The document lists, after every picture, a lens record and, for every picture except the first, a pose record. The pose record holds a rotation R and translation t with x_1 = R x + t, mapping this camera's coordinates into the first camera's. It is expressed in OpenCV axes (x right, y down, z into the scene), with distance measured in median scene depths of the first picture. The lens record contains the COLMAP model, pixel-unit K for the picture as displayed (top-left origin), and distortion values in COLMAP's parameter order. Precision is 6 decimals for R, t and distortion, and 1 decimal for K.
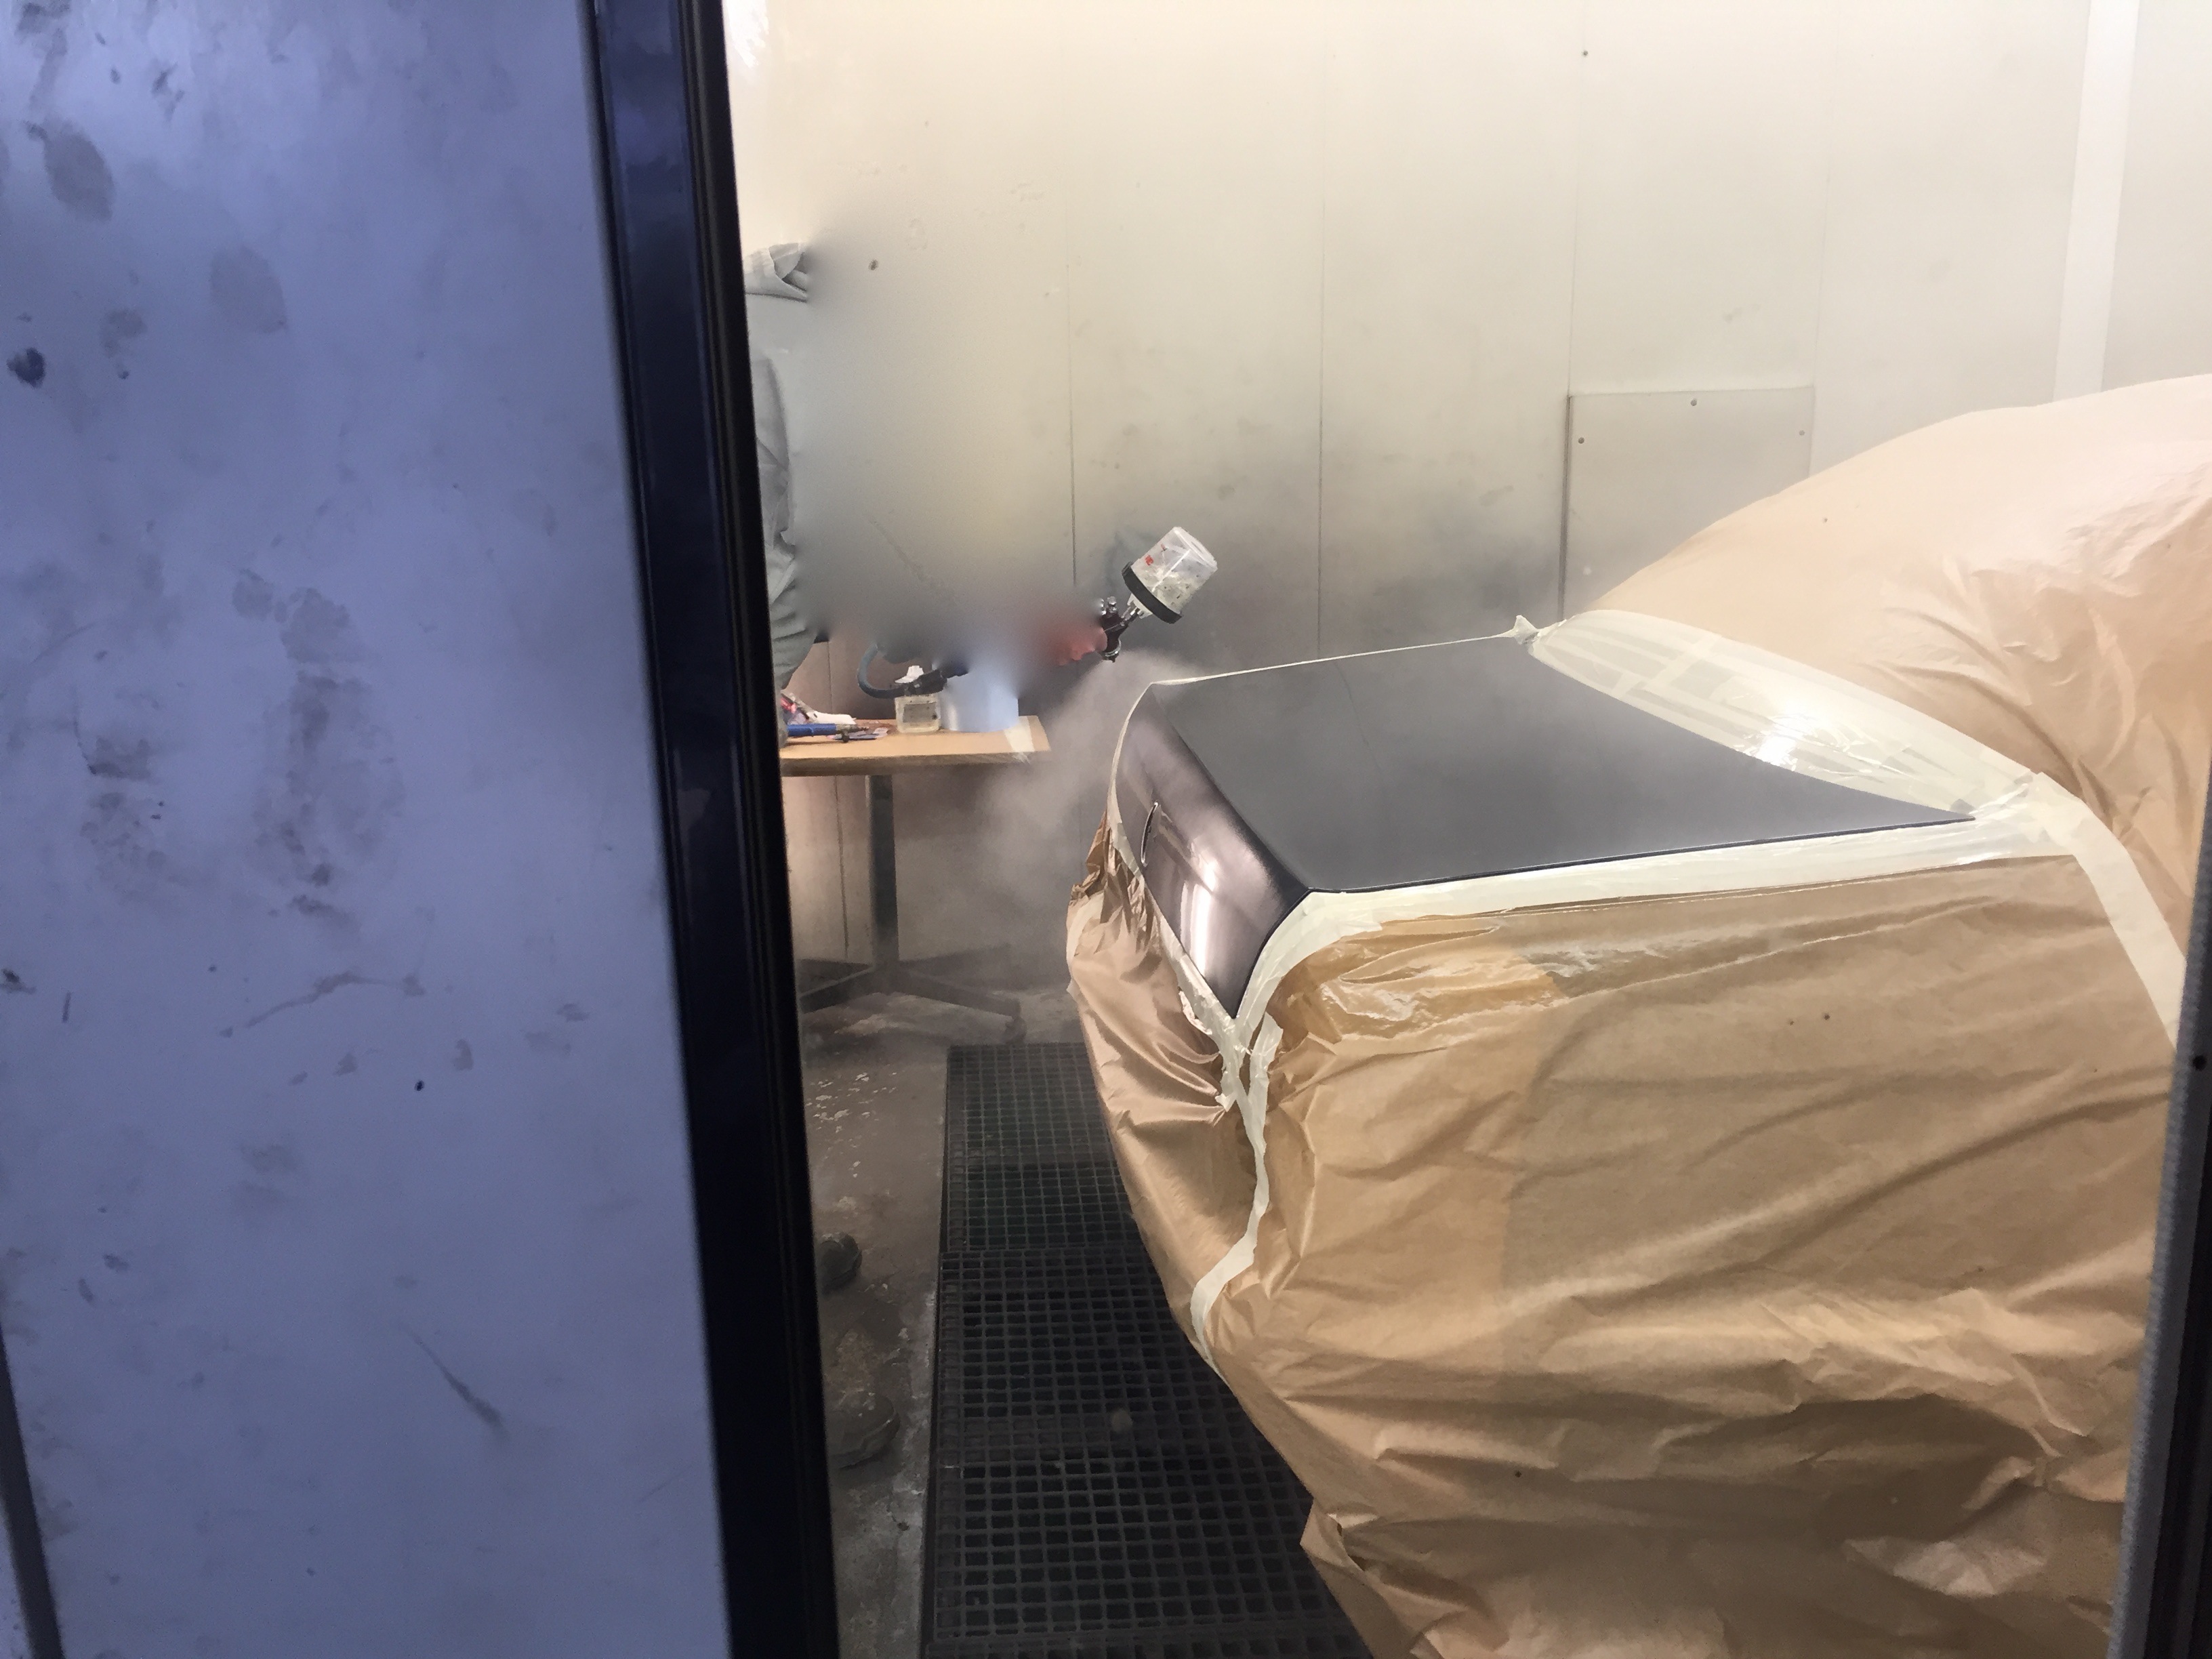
lens RADIAL K [[1856.4, 0, 1106.0], [0, 1856.4, 829.5], [0, 0, 1]] dist [0.012888, 0.000228]
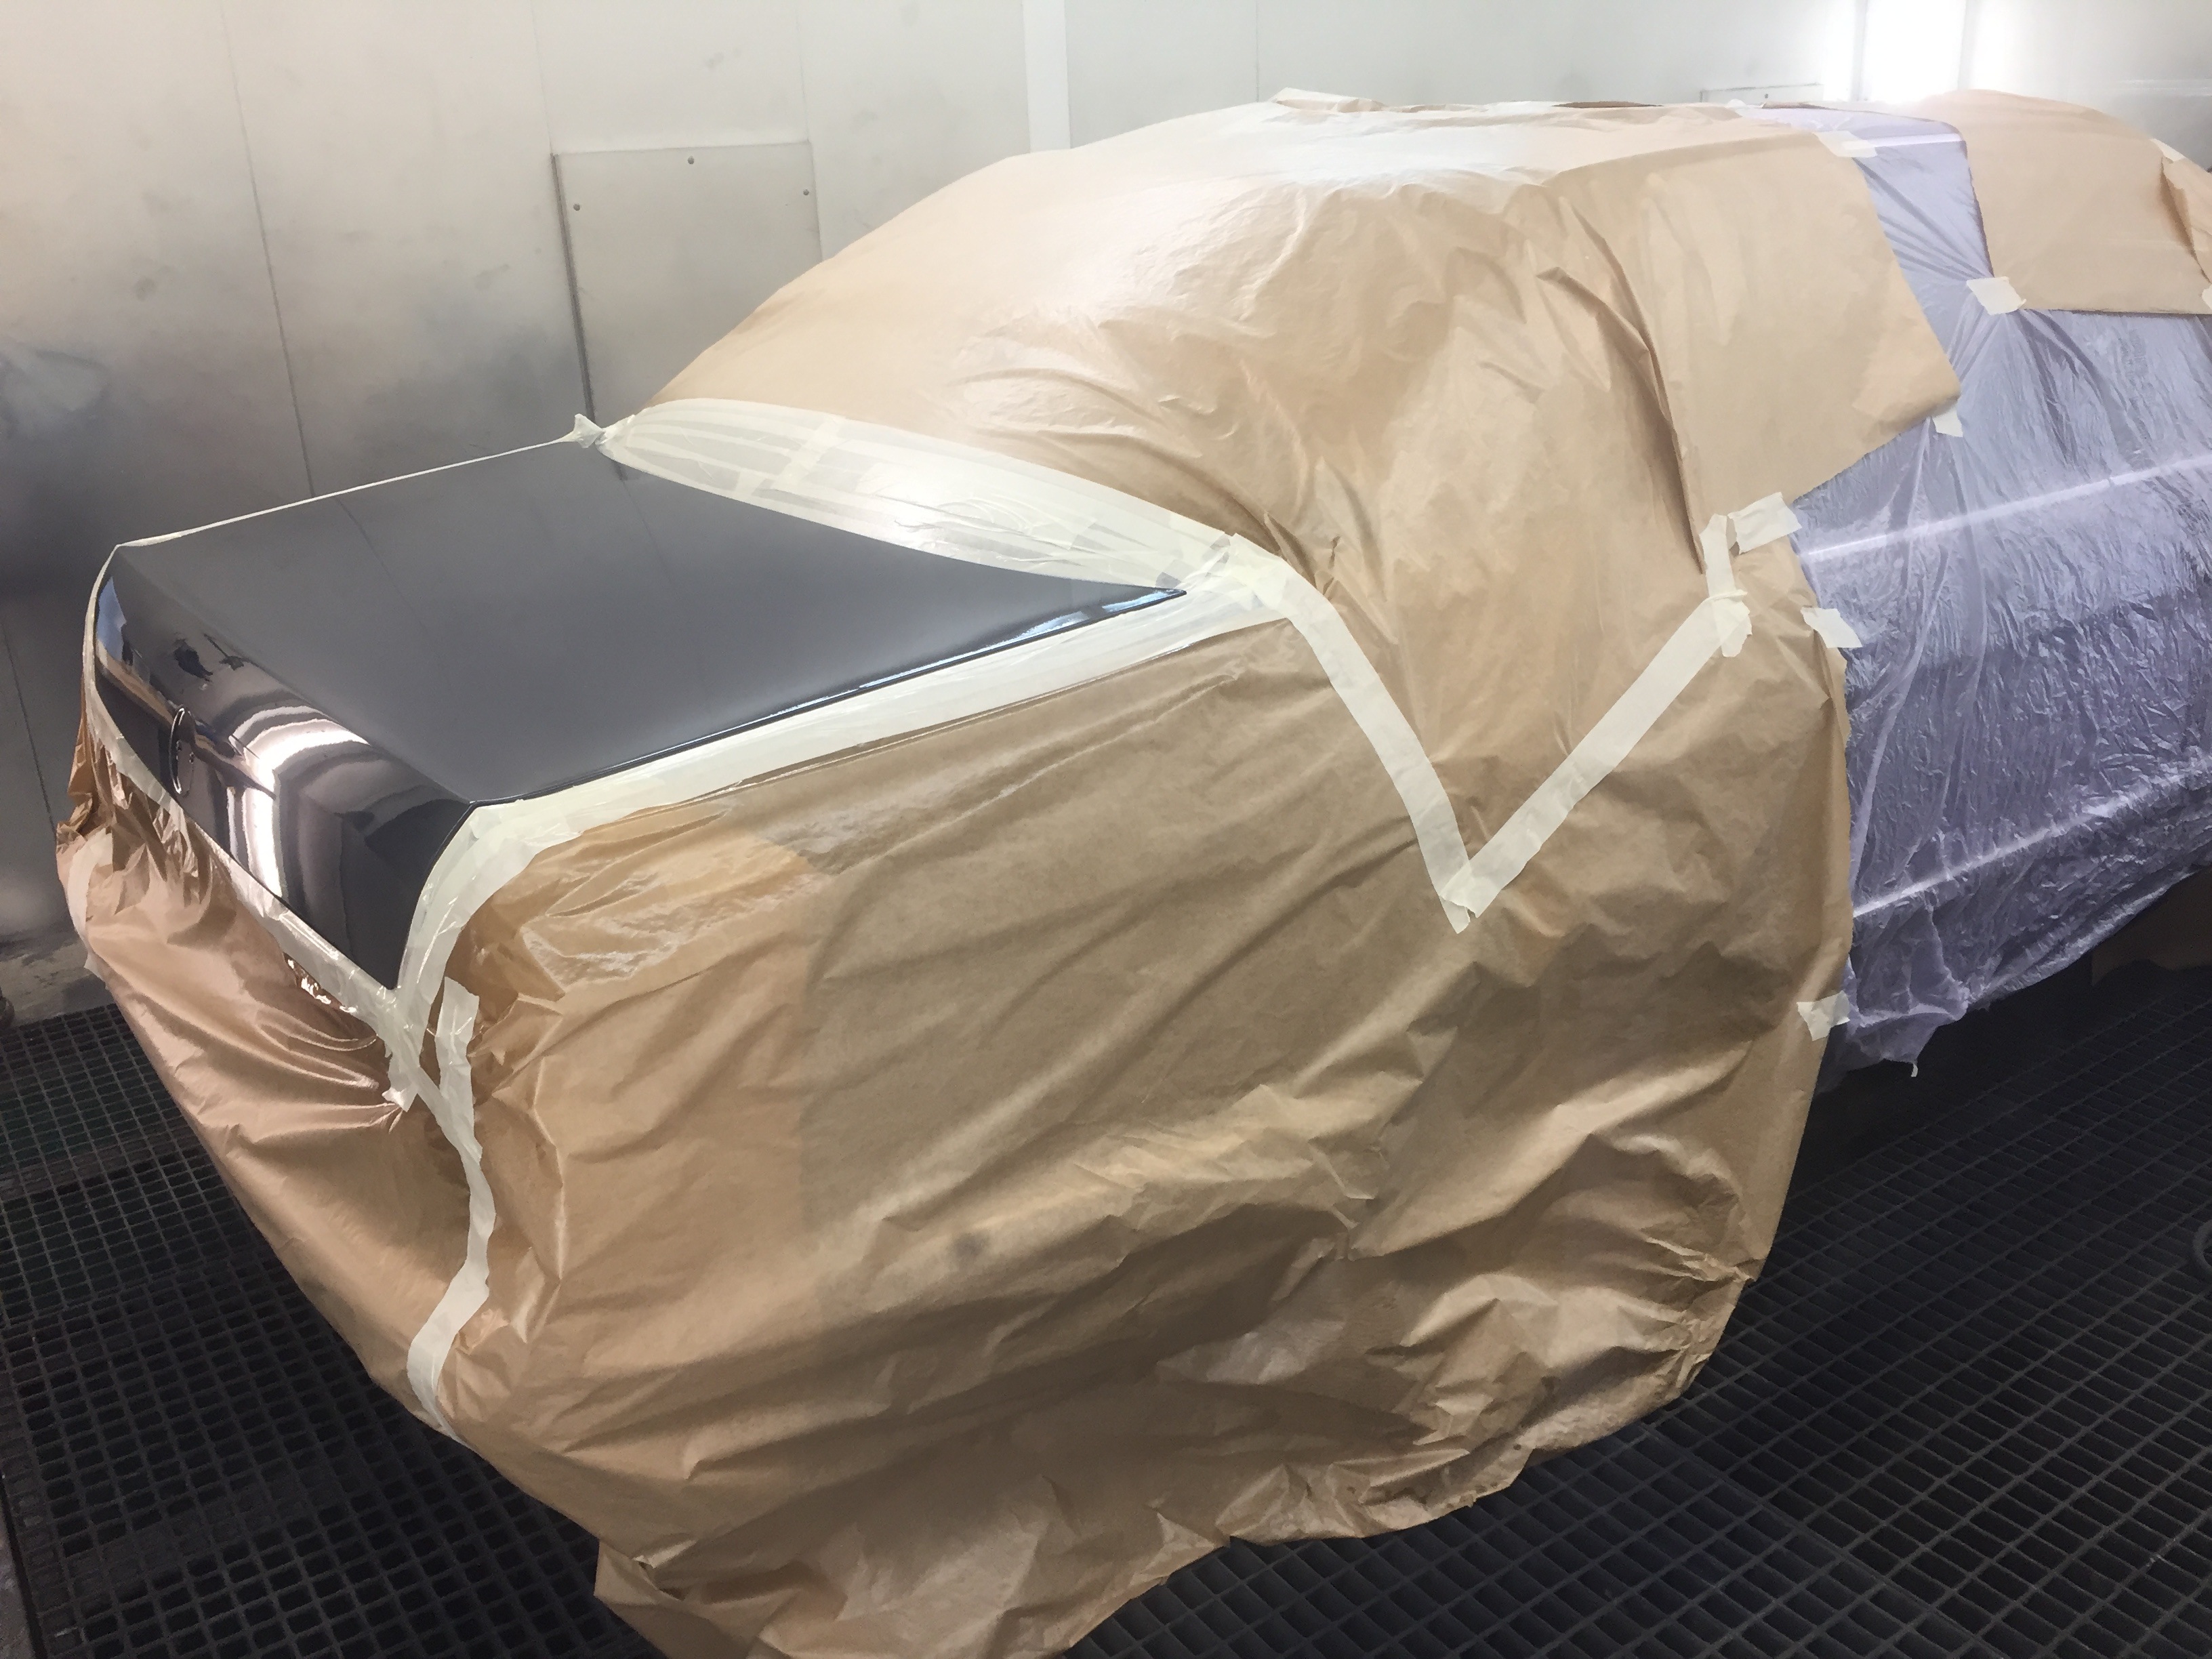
lens RADIAL K [[1894.8, 0, 1112.2], [0, 1894.8, 822.9], [0, 0, 1]] dist [0.068668, -0.094280]
pose [[0.858498, -0.192191, 0.475440, -0.037028], [0.143984, 0.980159, 0.136227, -0.028604], [-0.492188, -0.048495, 0.869137, 0.200551]]
